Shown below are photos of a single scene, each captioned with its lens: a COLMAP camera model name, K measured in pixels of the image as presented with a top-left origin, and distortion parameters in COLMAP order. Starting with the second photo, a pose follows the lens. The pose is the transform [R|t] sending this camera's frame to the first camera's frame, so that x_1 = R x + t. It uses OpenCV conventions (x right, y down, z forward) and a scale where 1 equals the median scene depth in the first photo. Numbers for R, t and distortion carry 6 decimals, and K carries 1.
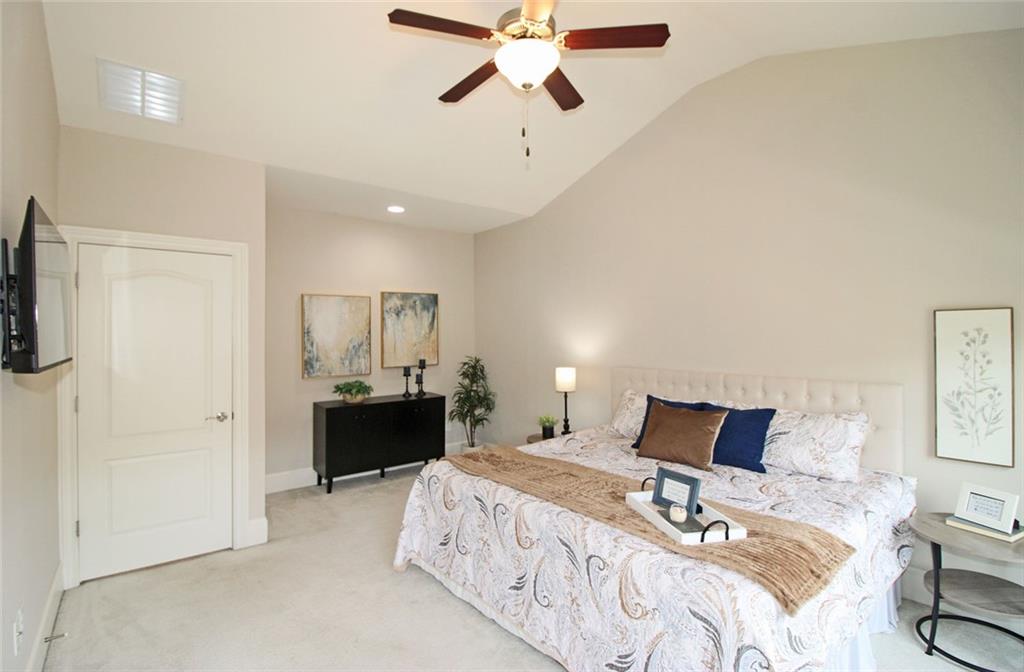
lens RADIAL K [[459.8, 0, 513.2], [0, 459.8, 336.5], [0, 0, 1]] dist [0.005526, 0.000235]
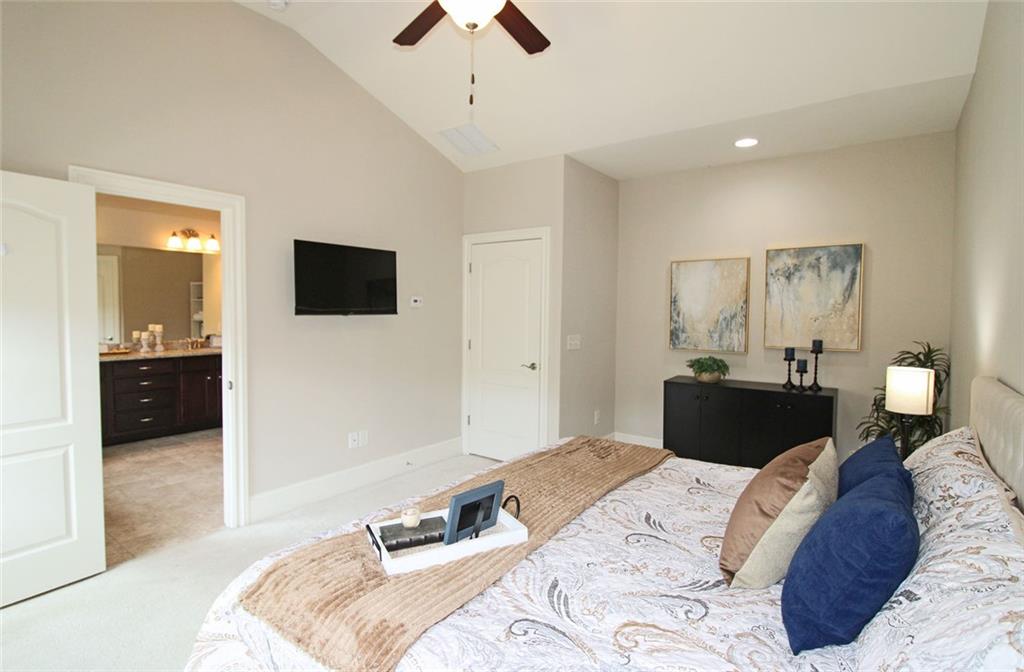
lens RADIAL K [[528.9, 0, 511.3], [0, 528.9, 338.5], [0, 0, 1]] dist [0.004263, 0.000054]
pose [[0.254433, 0.063369, -0.965012, 0.485080], [-0.014628, 0.997989, 0.061677, 0.004260], [0.966980, -0.001576, 0.254848, 0.353913]]
